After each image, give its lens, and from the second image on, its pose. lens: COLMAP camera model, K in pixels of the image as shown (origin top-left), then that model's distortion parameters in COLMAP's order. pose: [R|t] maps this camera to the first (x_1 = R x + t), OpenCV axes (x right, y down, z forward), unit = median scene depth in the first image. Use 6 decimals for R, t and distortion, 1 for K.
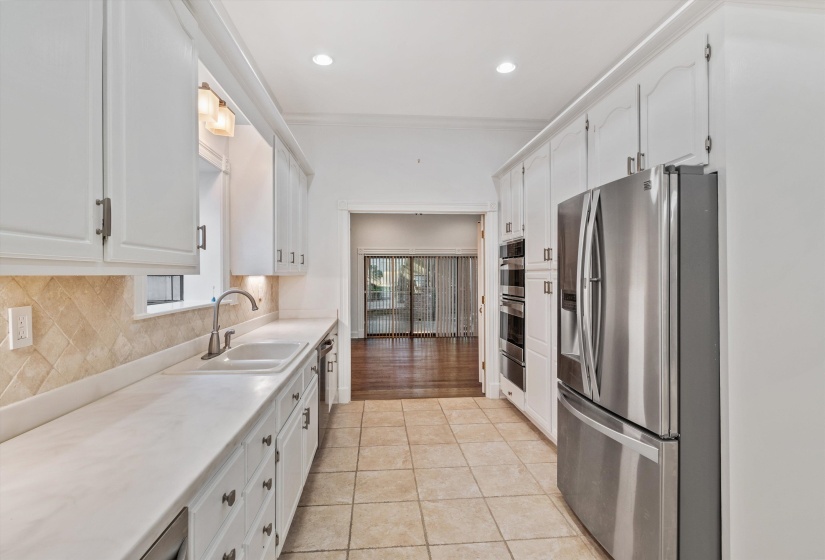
lens RADIAL K [[398.8, 0, 410.1], [0, 398.8, 275.2], [0, 0, 1]] dist [0.001843, -0.000187]
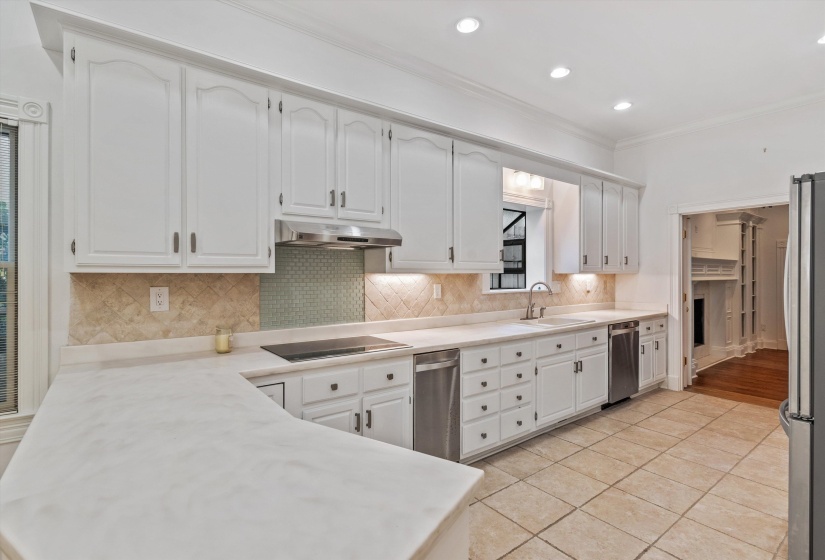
lens RADIAL K [[398.8, 0, 410.1], [0, 398.8, 275.2], [0, 0, 1]] dist [0.001843, -0.000187]
pose [[0.530192, 0.003323, -0.847871, 0.692049], [-0.000050, 0.999992, 0.003889, 0.000959], [0.847878, -0.002020, 0.530188, -0.357646]]
